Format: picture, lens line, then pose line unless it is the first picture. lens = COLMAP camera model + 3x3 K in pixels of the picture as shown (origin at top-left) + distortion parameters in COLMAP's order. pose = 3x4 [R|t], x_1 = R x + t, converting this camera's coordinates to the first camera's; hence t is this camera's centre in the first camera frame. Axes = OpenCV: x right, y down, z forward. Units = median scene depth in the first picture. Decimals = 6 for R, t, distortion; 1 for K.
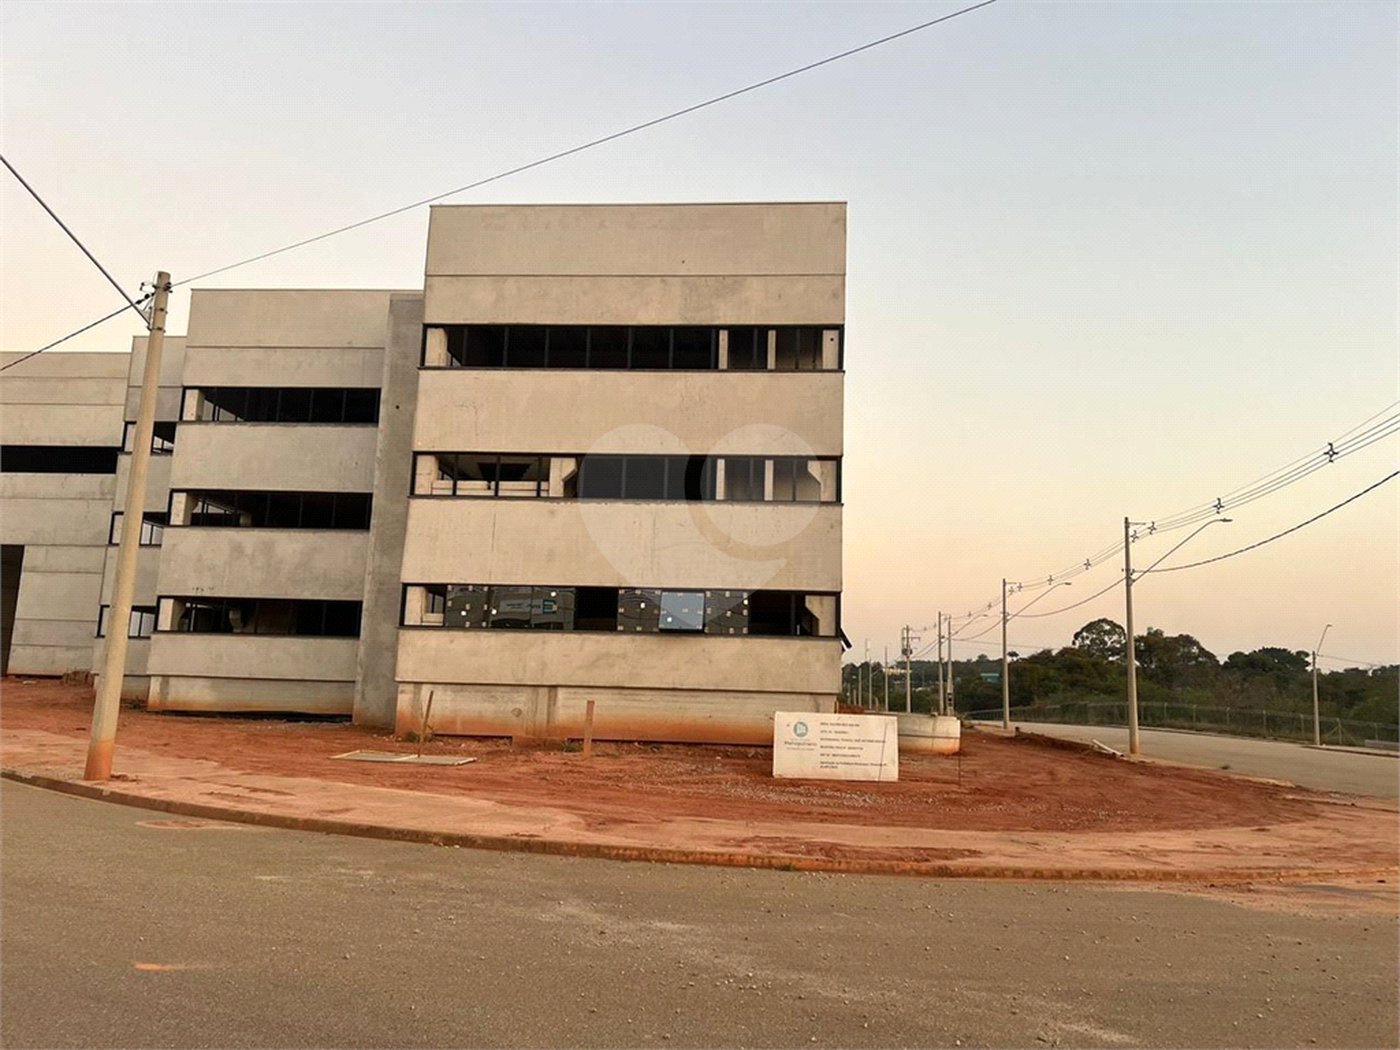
lens RADIAL K [[1050.6, 0, 693.3], [0, 1050.6, 515.9], [0, 0, 1]] dist [0.063063, -0.088371]
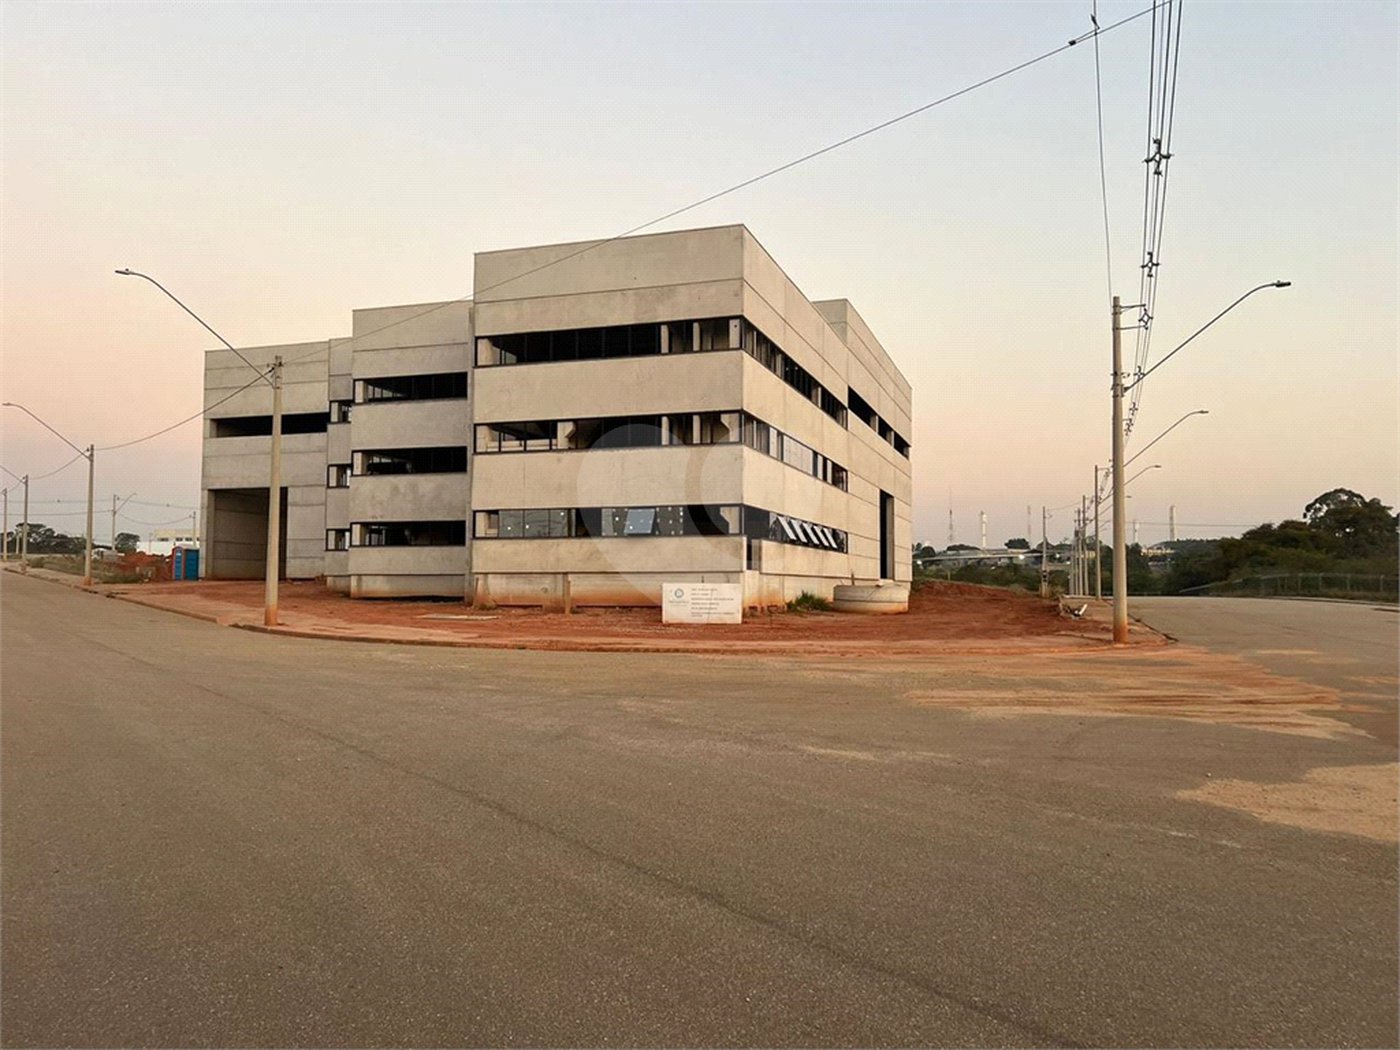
lens RADIAL K [[1045.4, 0, 706.0], [0, 1045.4, 530.2], [0, 0, 1]] dist [0.119899, -0.212359]
pose [[0.971699, -0.042660, -0.232340, 0.406999], [0.068877, 0.991986, 0.105924, -0.046526], [0.225959, -0.118929, 0.966850, -0.410327]]
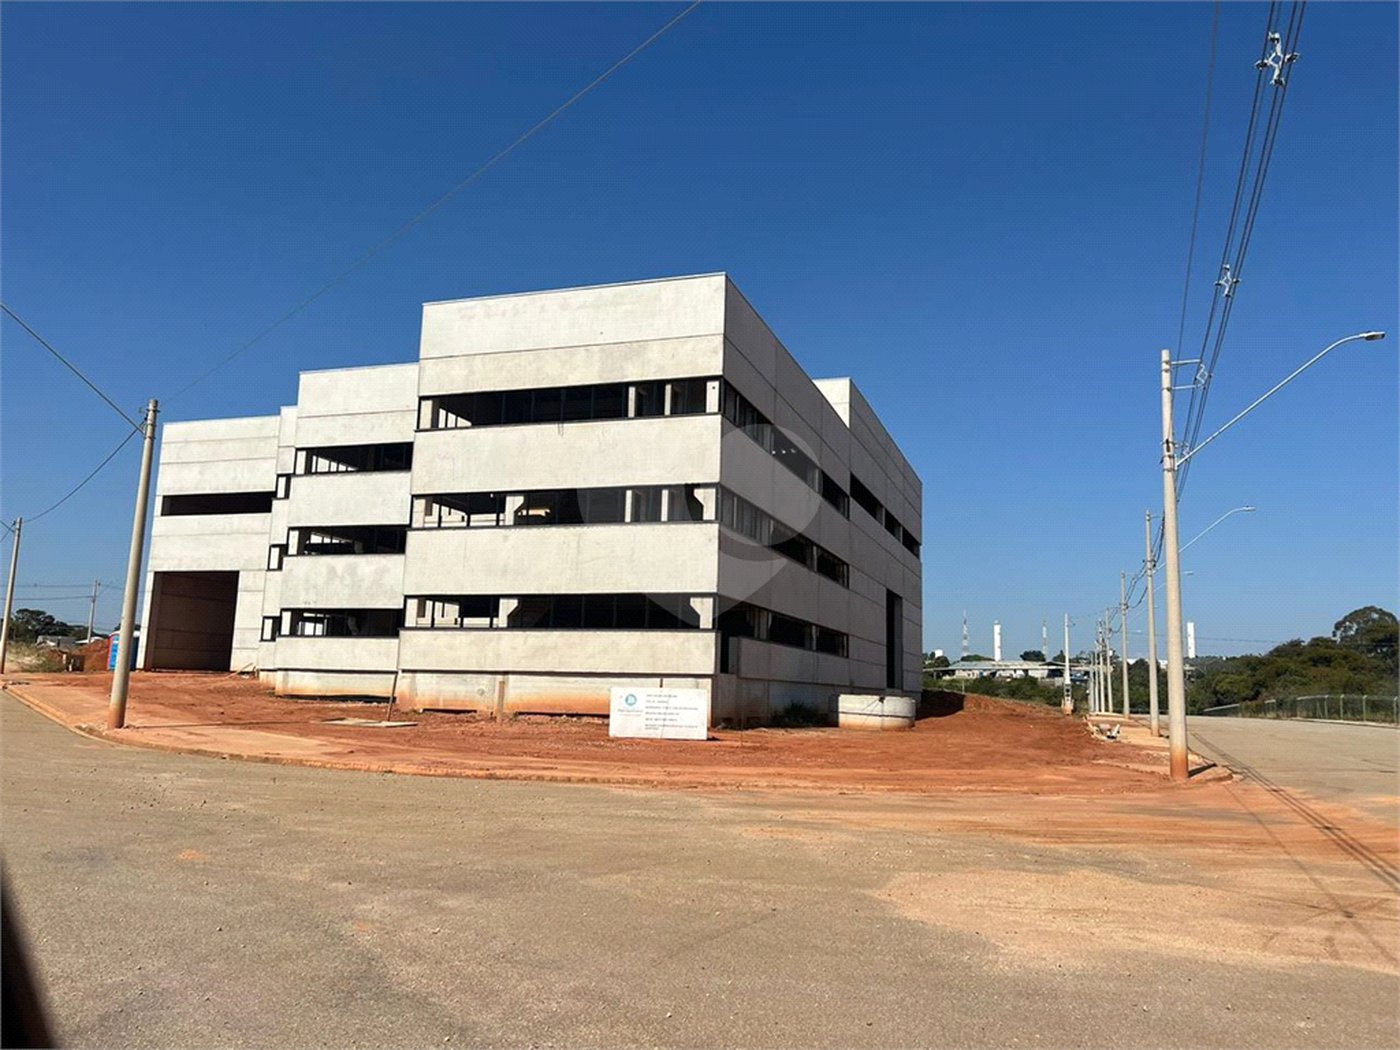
lens RADIAL K [[1049.9, 0, 710.3], [0, 1049.9, 517.5], [0, 0, 1]] dist [0.069326, -0.085217]
pose [[0.970907, -0.044333, -0.235318, 0.405785], [0.044618, 0.998996, -0.004118, -0.010972], [0.235264, -0.006501, 0.971910, -0.192167]]
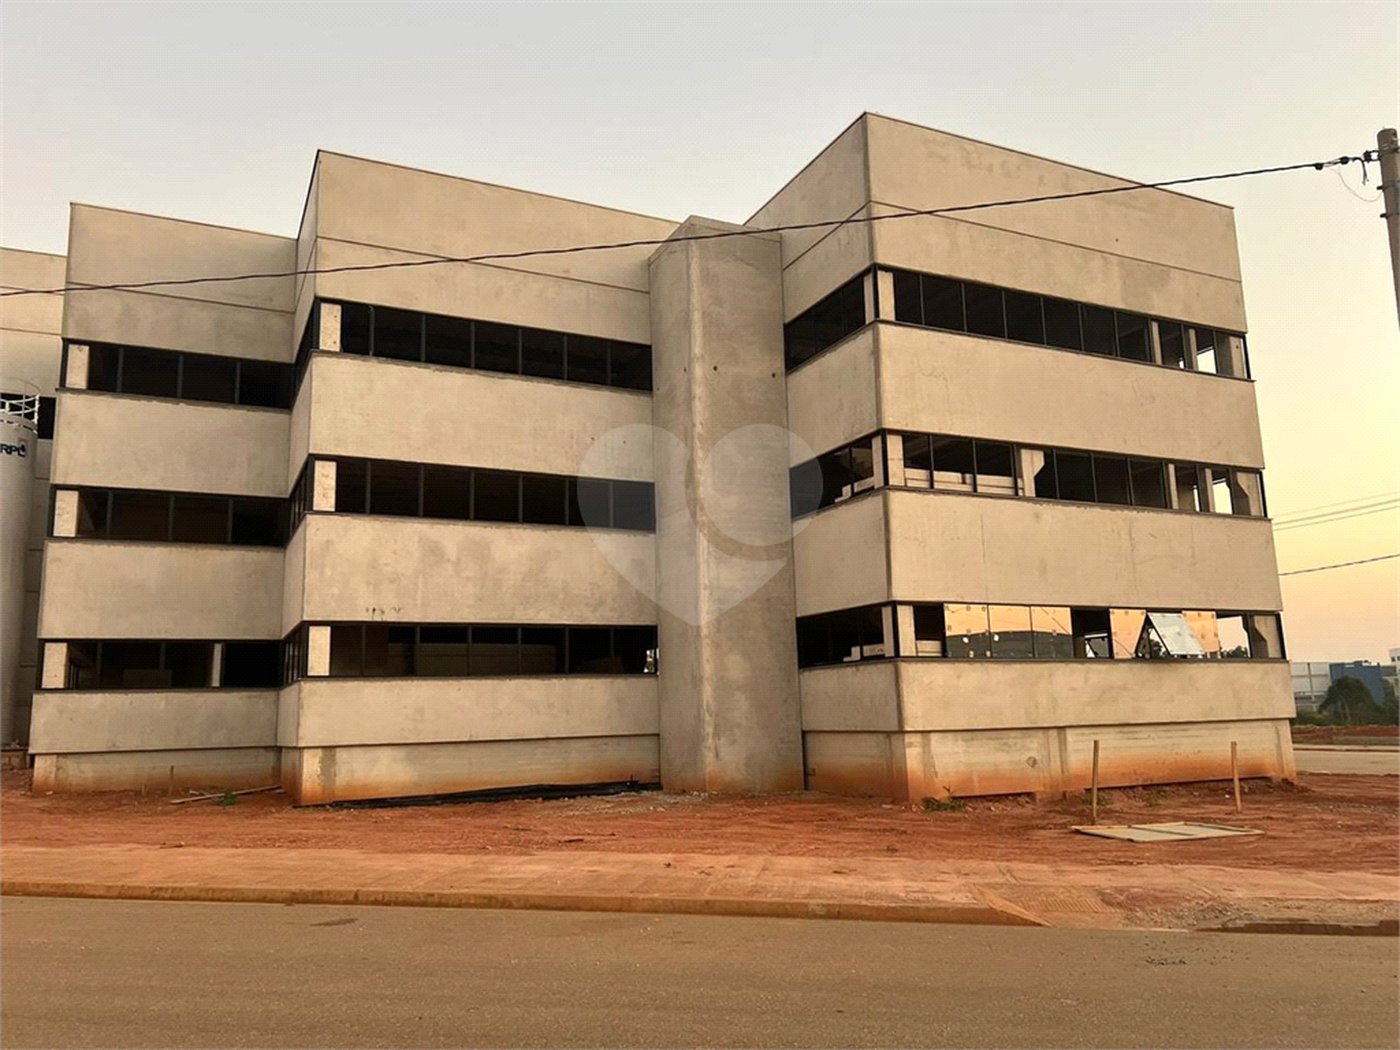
lens RADIAL K [[1052.3, 0, 688.5], [0, 1052.3, 527.3], [0, 0, 1]] dist [0.076321, -0.103978]
pose [[0.861158, 0.035456, 0.507099, -0.773405], [-0.031521, 0.999369, -0.016346, 0.027295], [-0.507359, -0.001908, 0.861733, 0.414008]]
